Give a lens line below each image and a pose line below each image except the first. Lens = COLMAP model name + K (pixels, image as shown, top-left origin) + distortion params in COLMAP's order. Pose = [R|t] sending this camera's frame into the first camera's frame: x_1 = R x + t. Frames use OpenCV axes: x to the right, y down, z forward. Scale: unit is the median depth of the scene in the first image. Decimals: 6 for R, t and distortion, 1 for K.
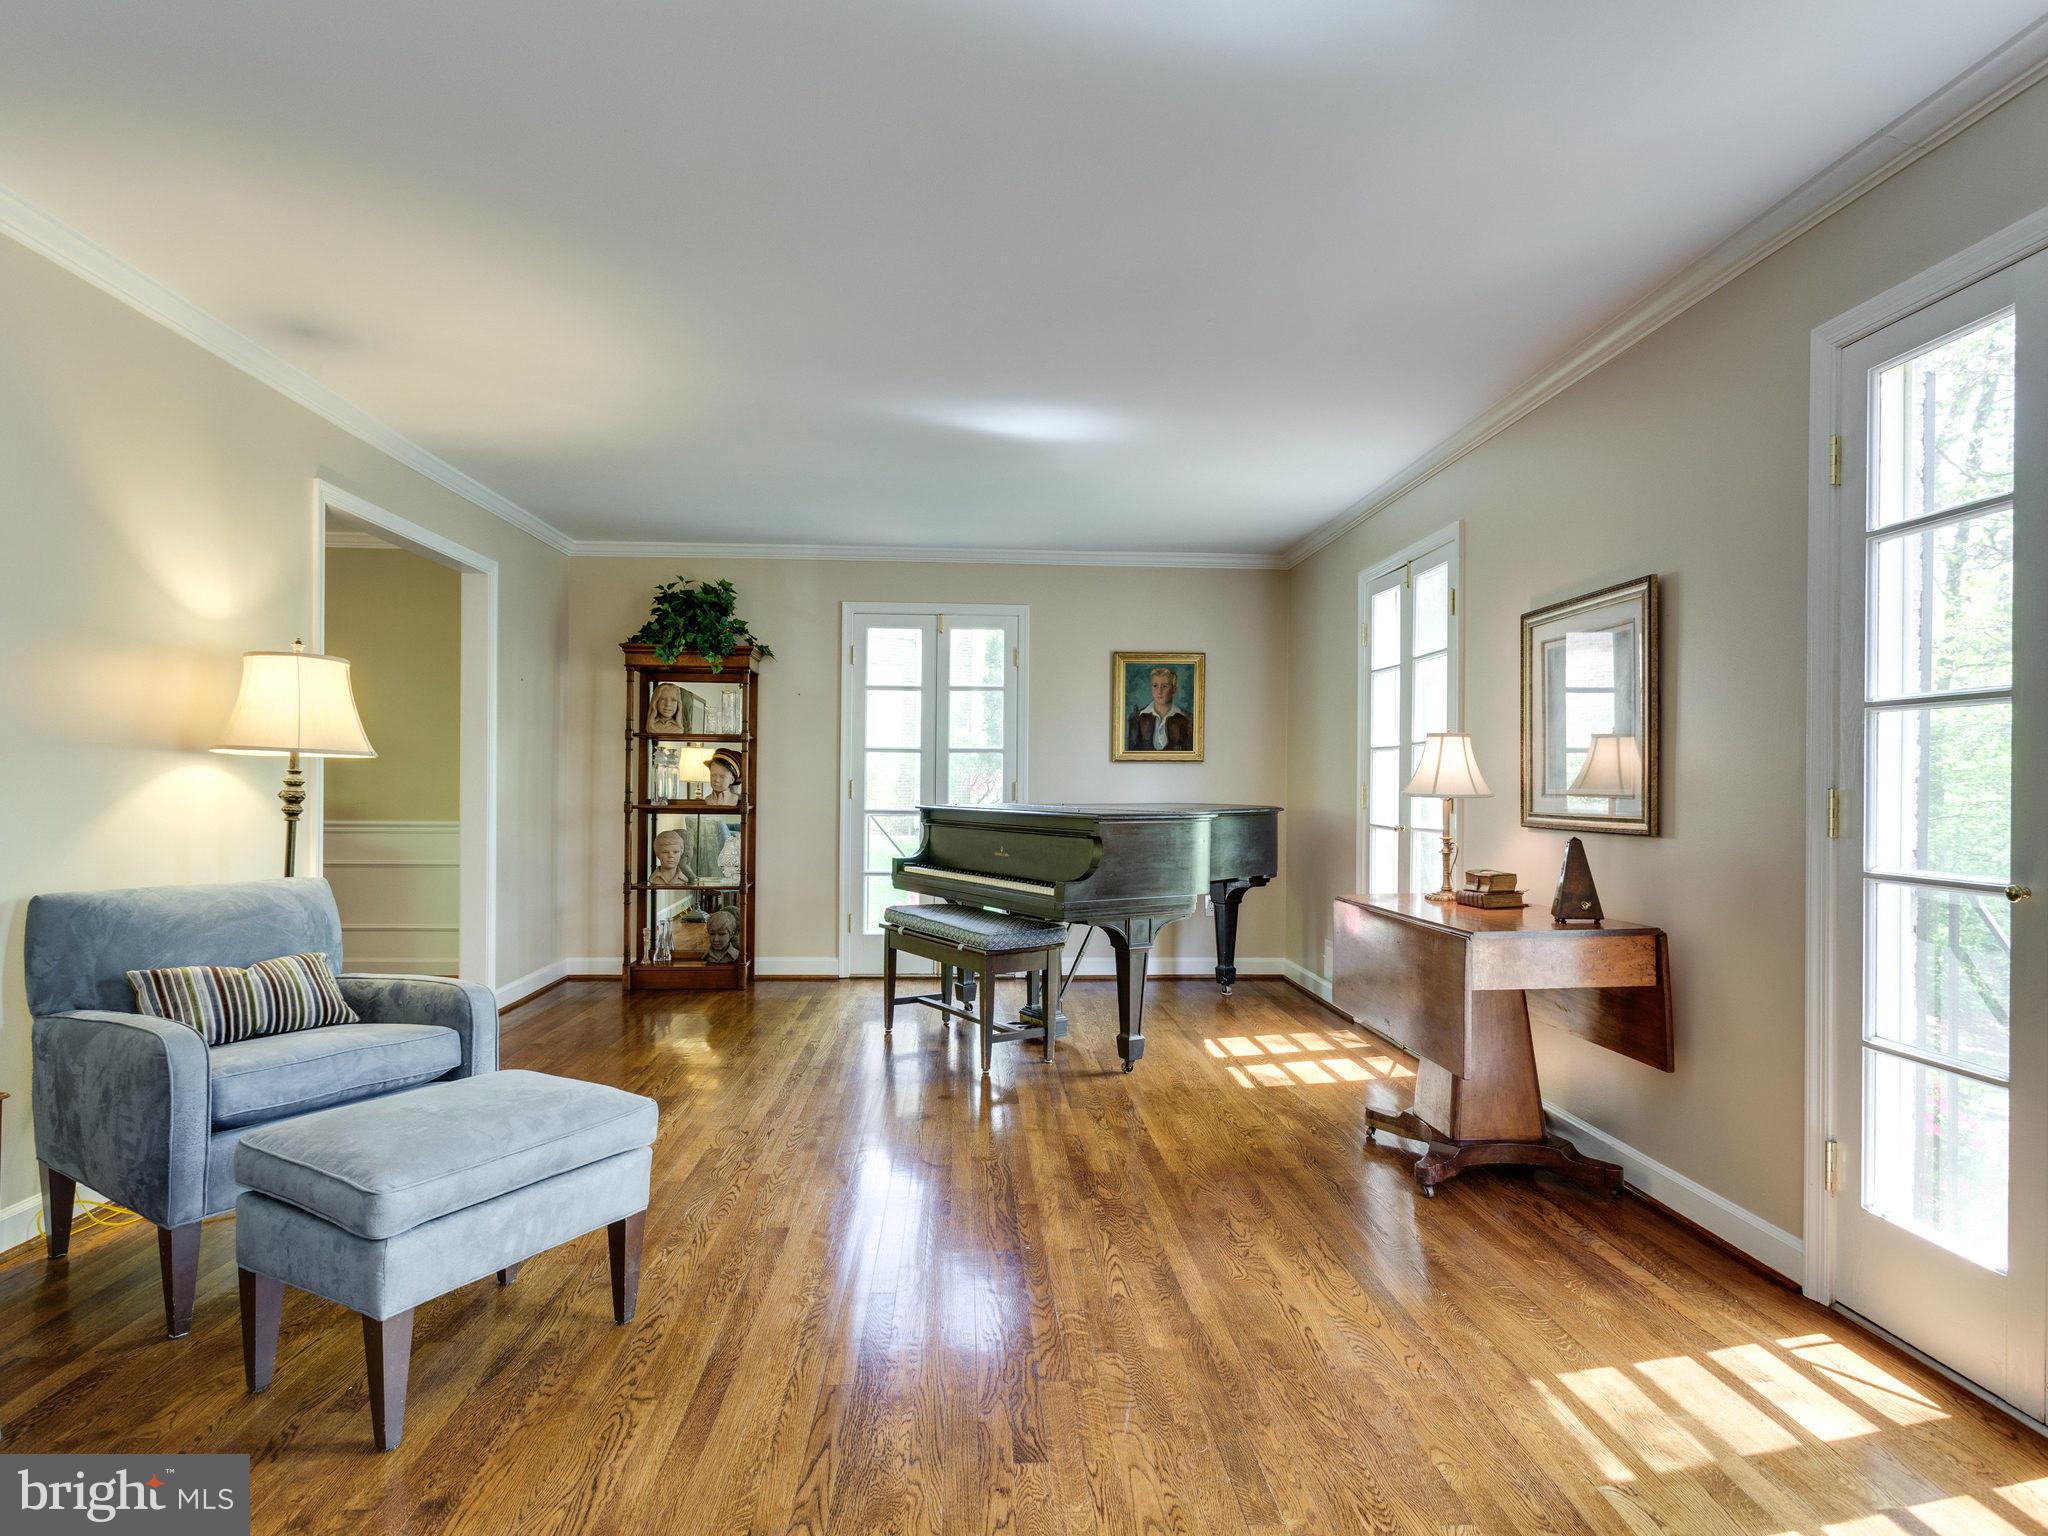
lens RADIAL K [[1111.5, 0, 1031.0], [0, 1111.5, 777.9], [0, 0, 1]] dist [-0.004575, -0.000719]
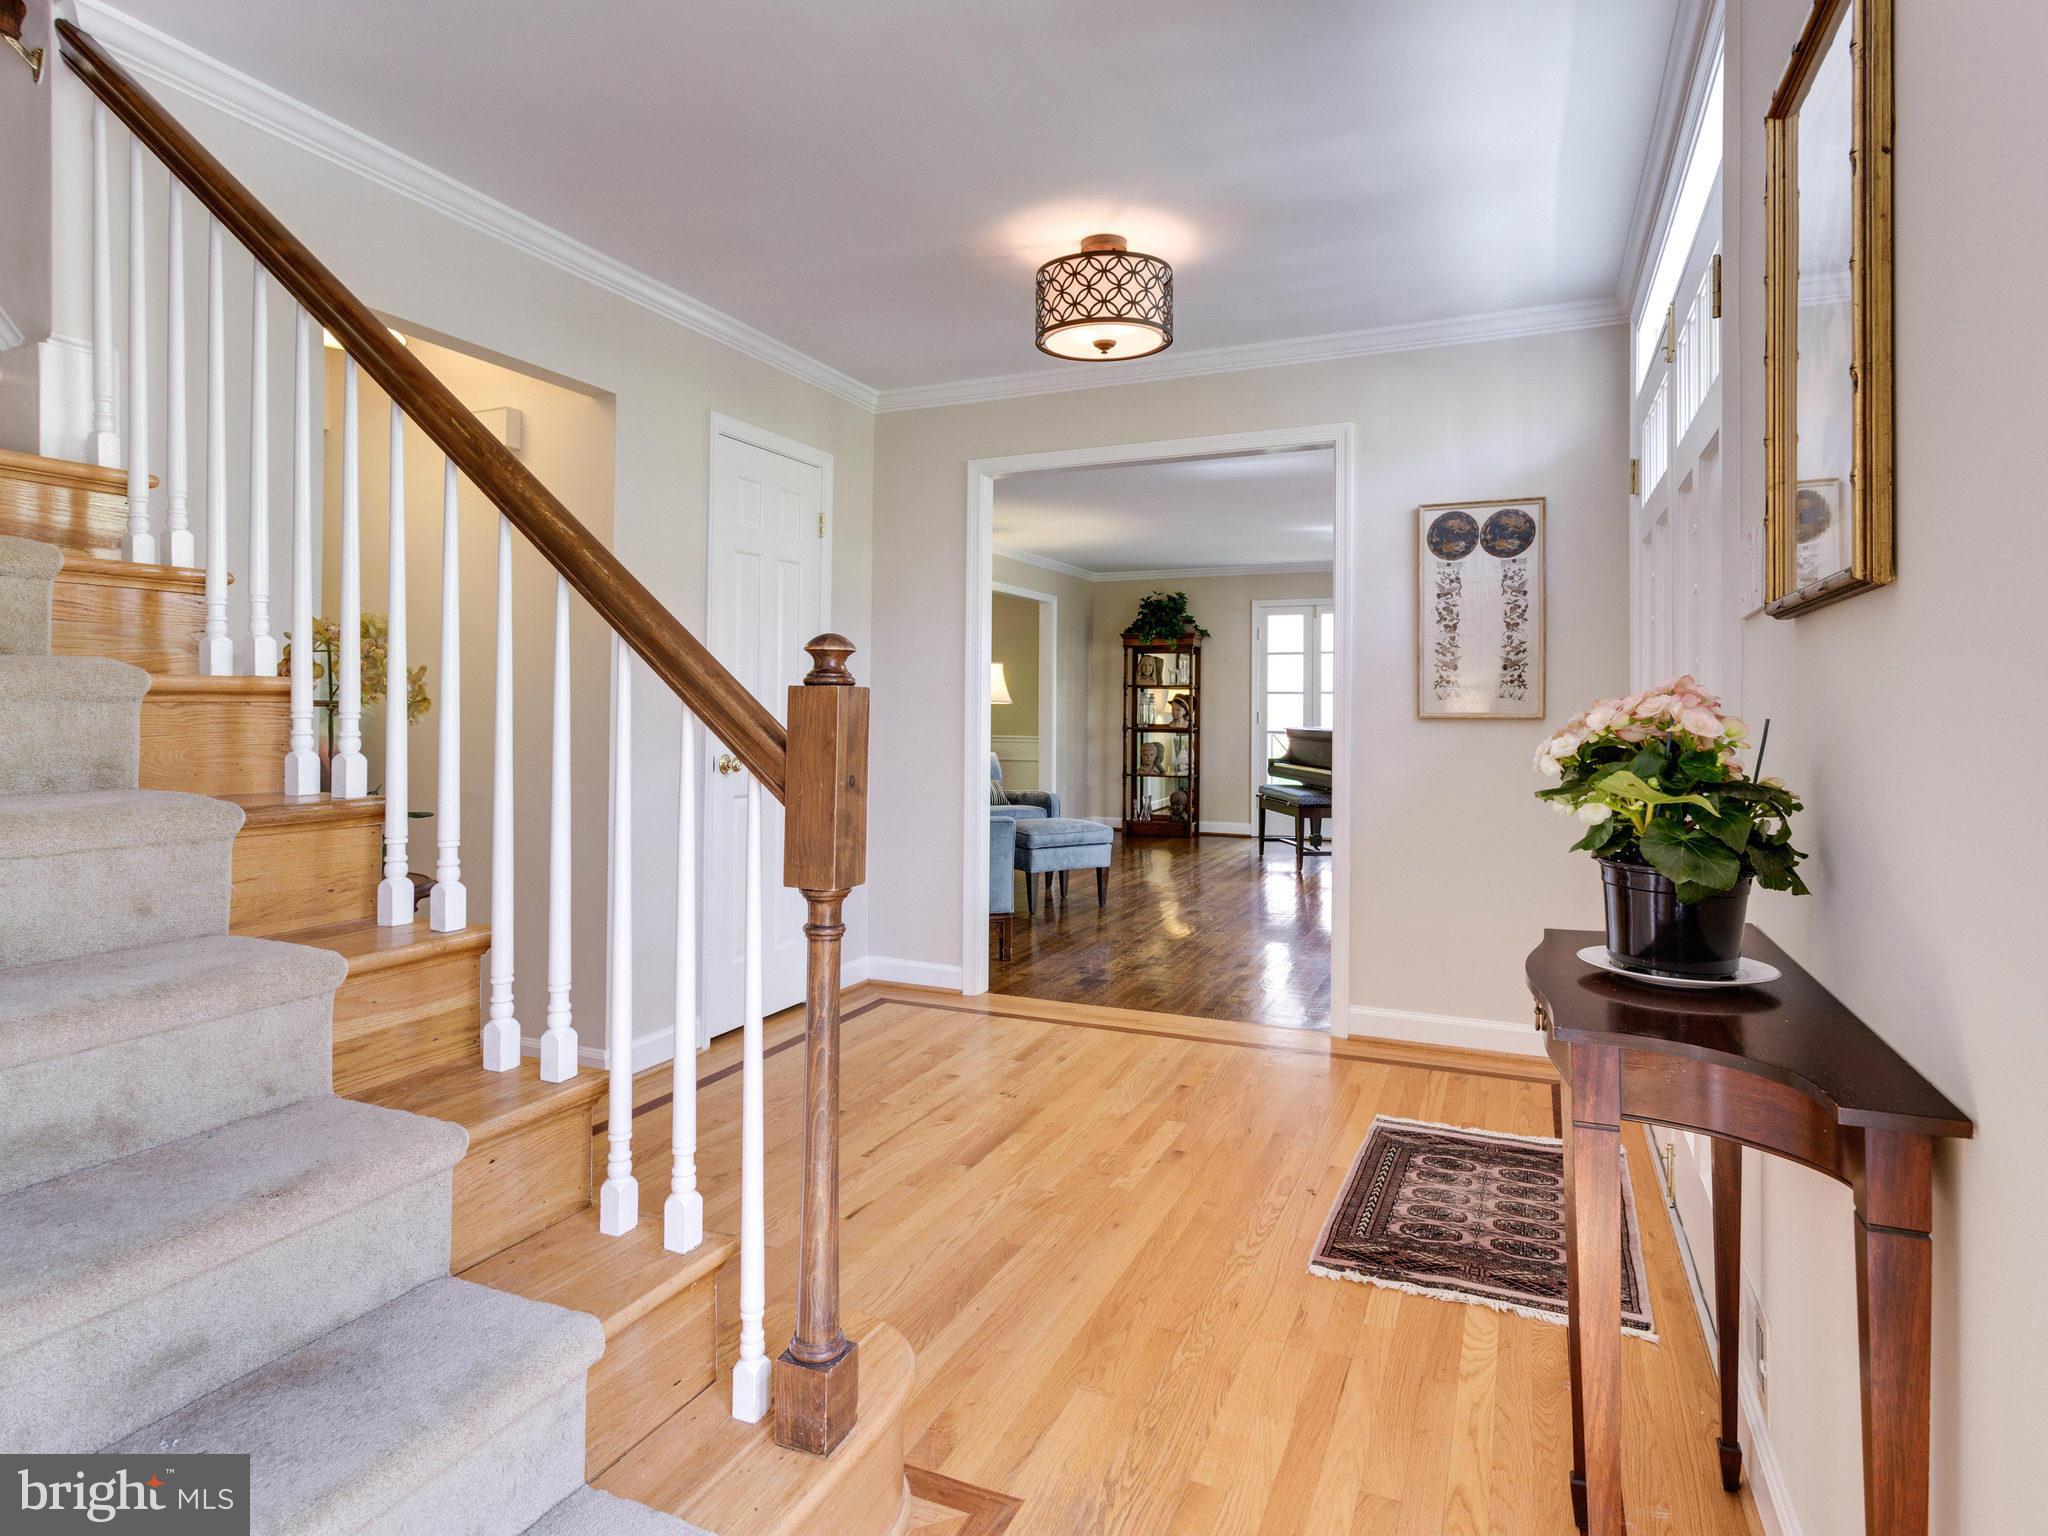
lens RADIAL K [[1111.5, 0, 1031.0], [0, 1111.5, 777.9], [0, 0, 1]] dist [-0.004575, -0.000719]
pose [[0.898152, 0.025797, -0.438927, 0.259579], [0.003694, 0.997799, 0.066203, -0.011186], [0.439669, -0.061082, 0.896081, -0.602477]]
